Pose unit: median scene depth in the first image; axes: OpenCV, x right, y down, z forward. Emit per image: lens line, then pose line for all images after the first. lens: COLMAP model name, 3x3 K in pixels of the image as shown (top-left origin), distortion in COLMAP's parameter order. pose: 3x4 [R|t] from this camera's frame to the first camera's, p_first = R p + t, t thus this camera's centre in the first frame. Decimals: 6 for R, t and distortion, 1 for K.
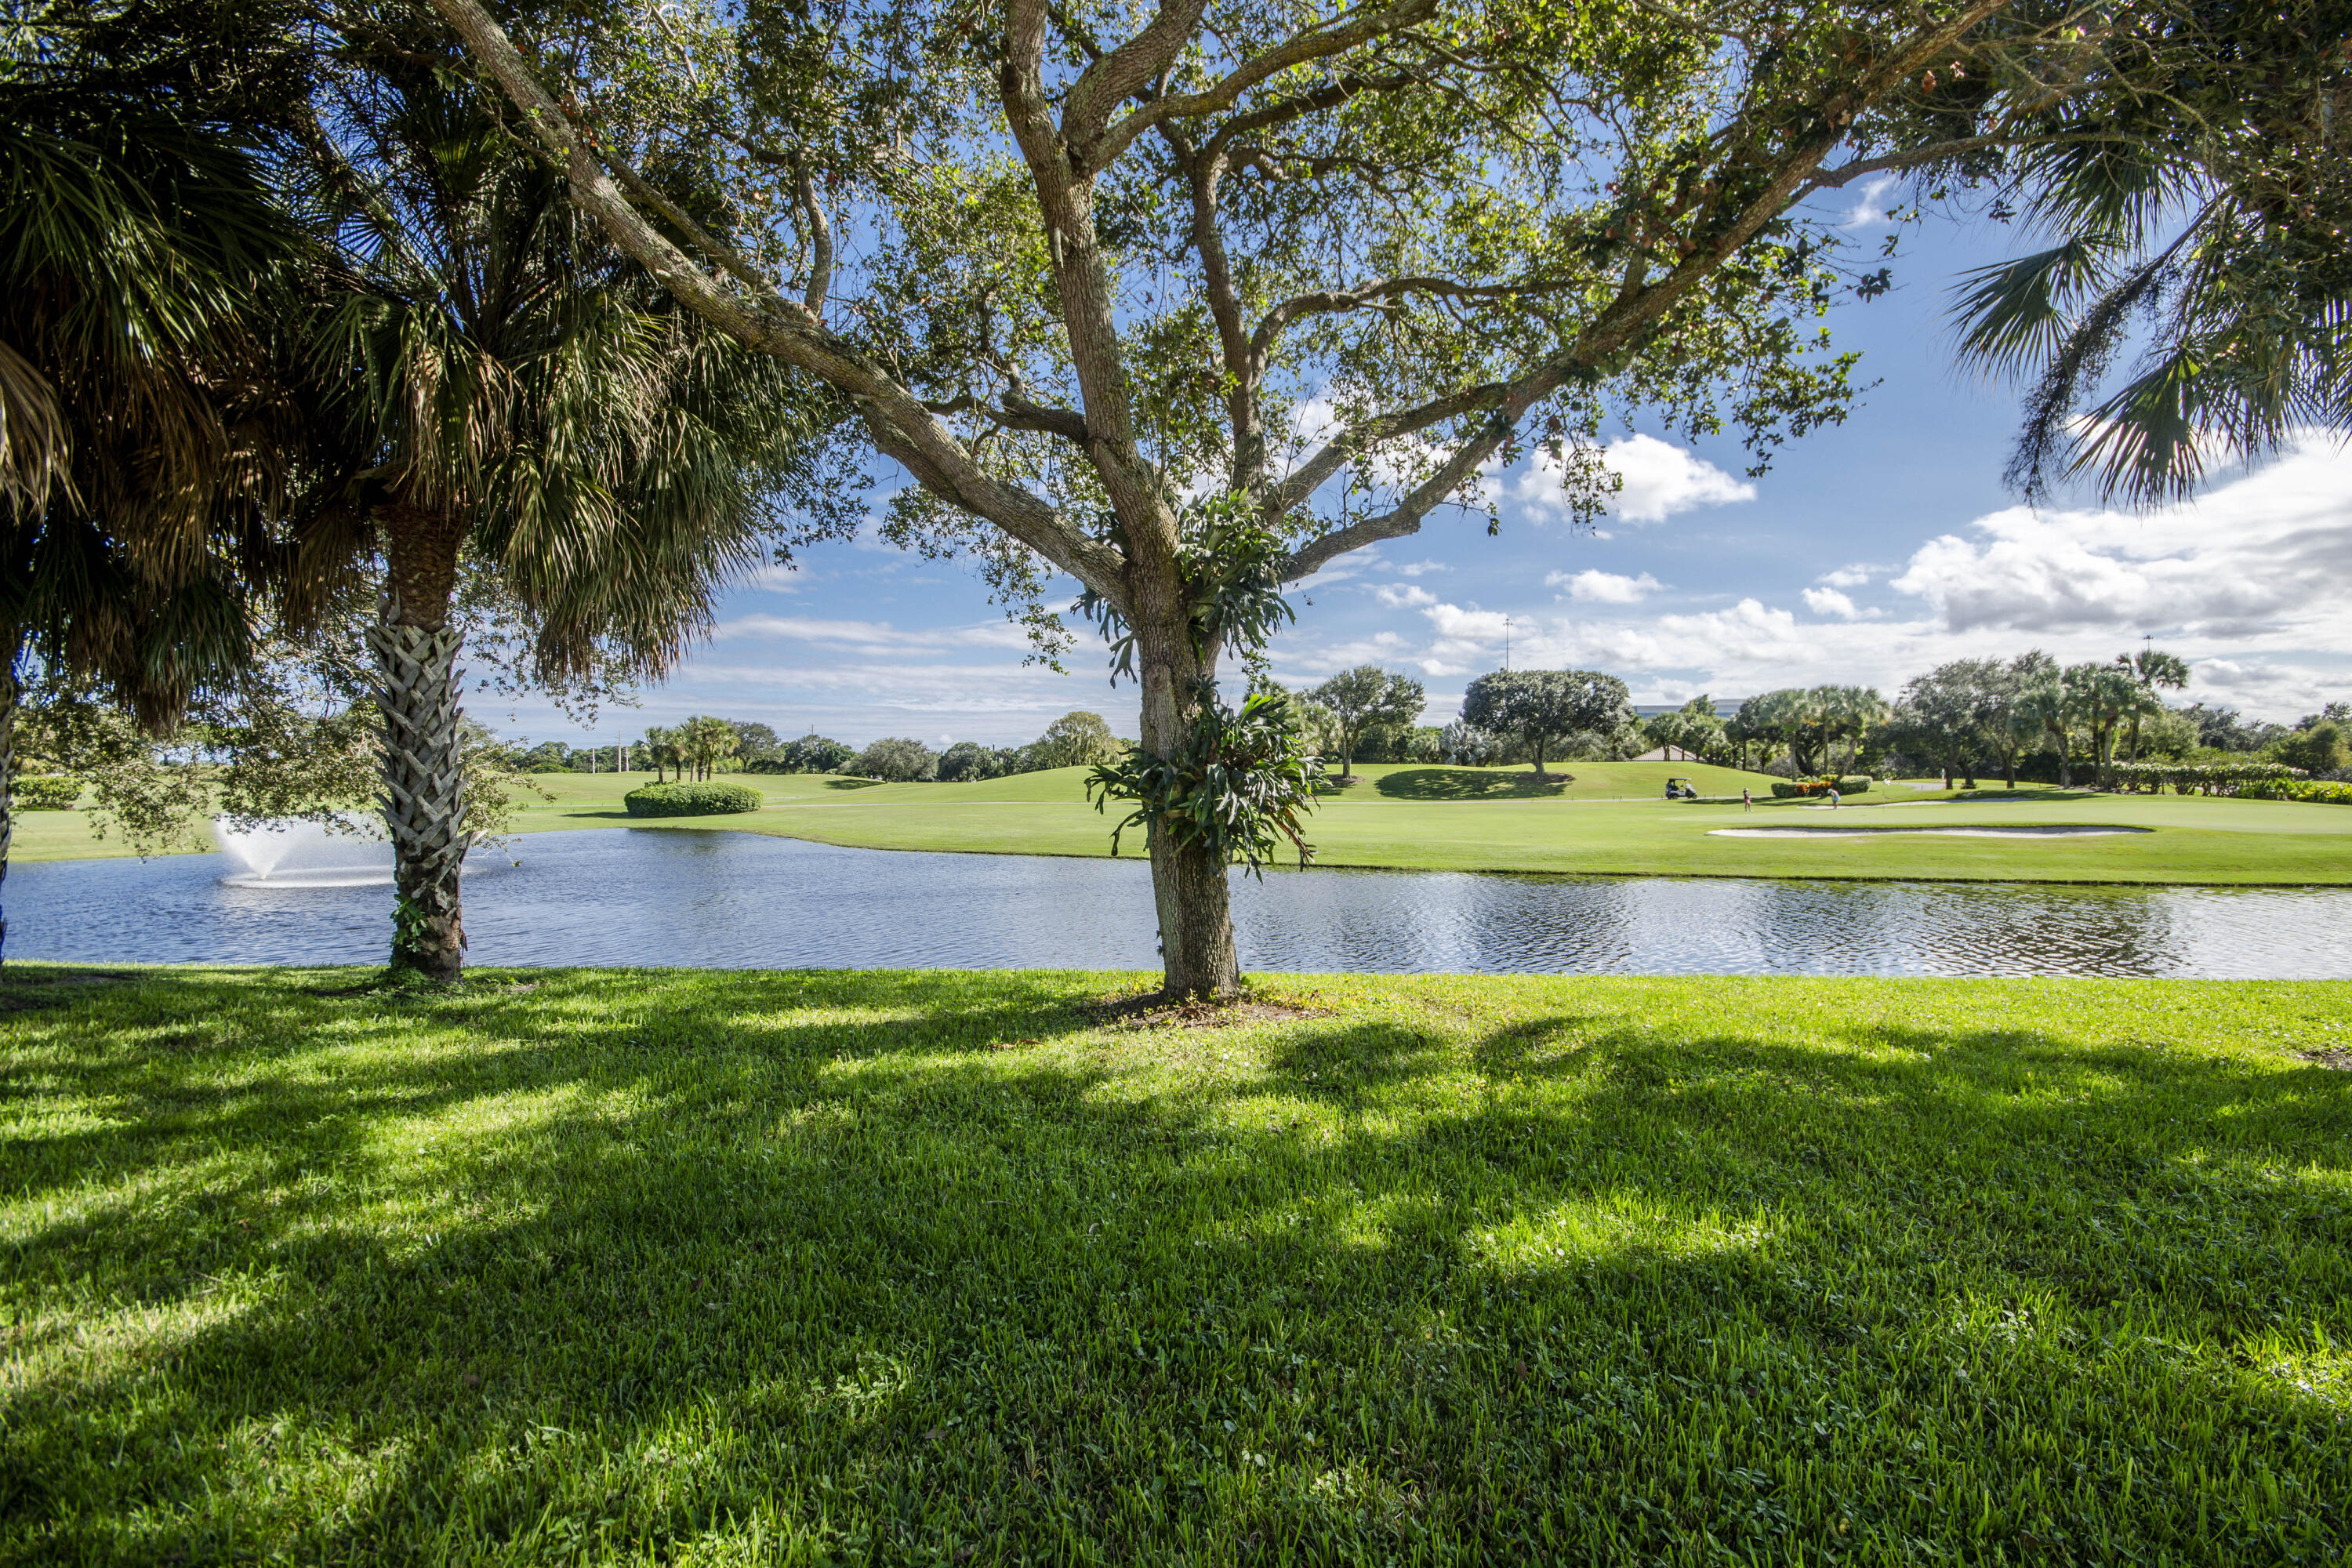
lens RADIAL K [[1042.6, 0, 1224.5], [0, 1042.6, 773.0], [0, 0, 1]] dist [0.004148, -0.006173]
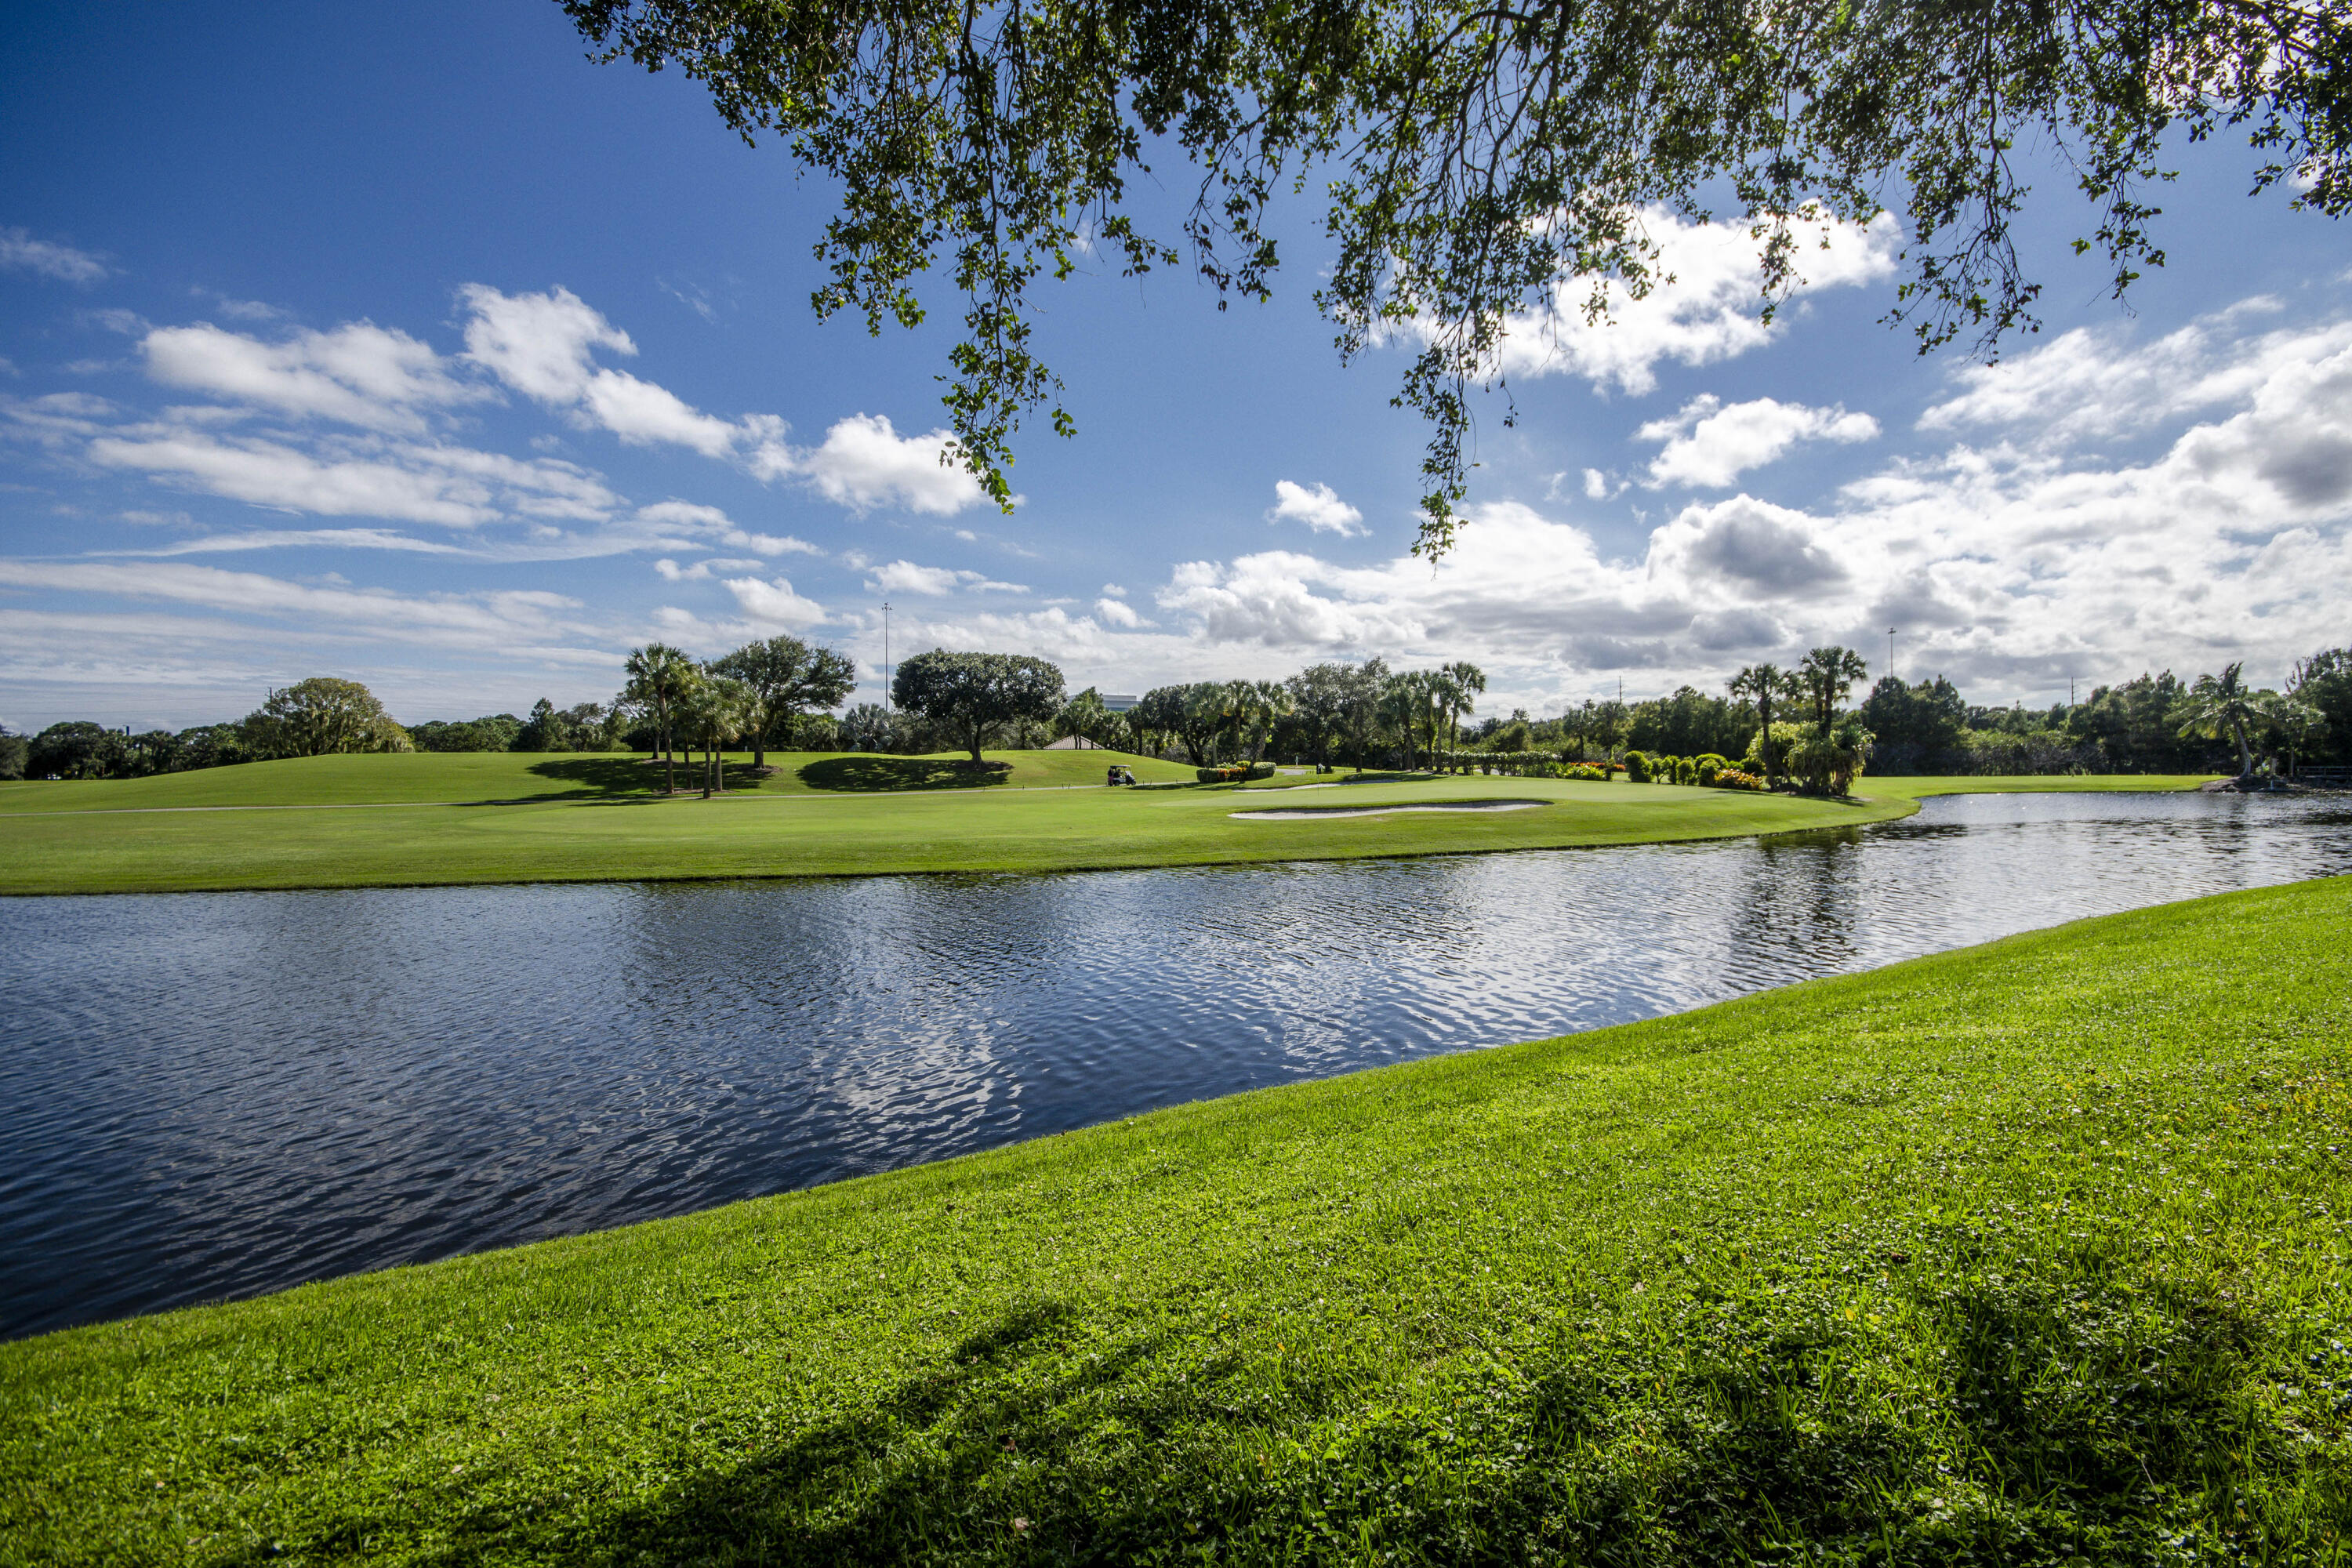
lens RADIAL K [[1042.6, 0, 1198.1], [0, 1042.6, 811.8], [0, 0, 1]] dist [0.004148, -0.006173]
pose [[0.826214, -0.031166, 0.562493, -0.071025], [0.005368, 0.998859, 0.047459, 0.002167], [-0.563330, -0.036192, 0.825439, 0.105075]]
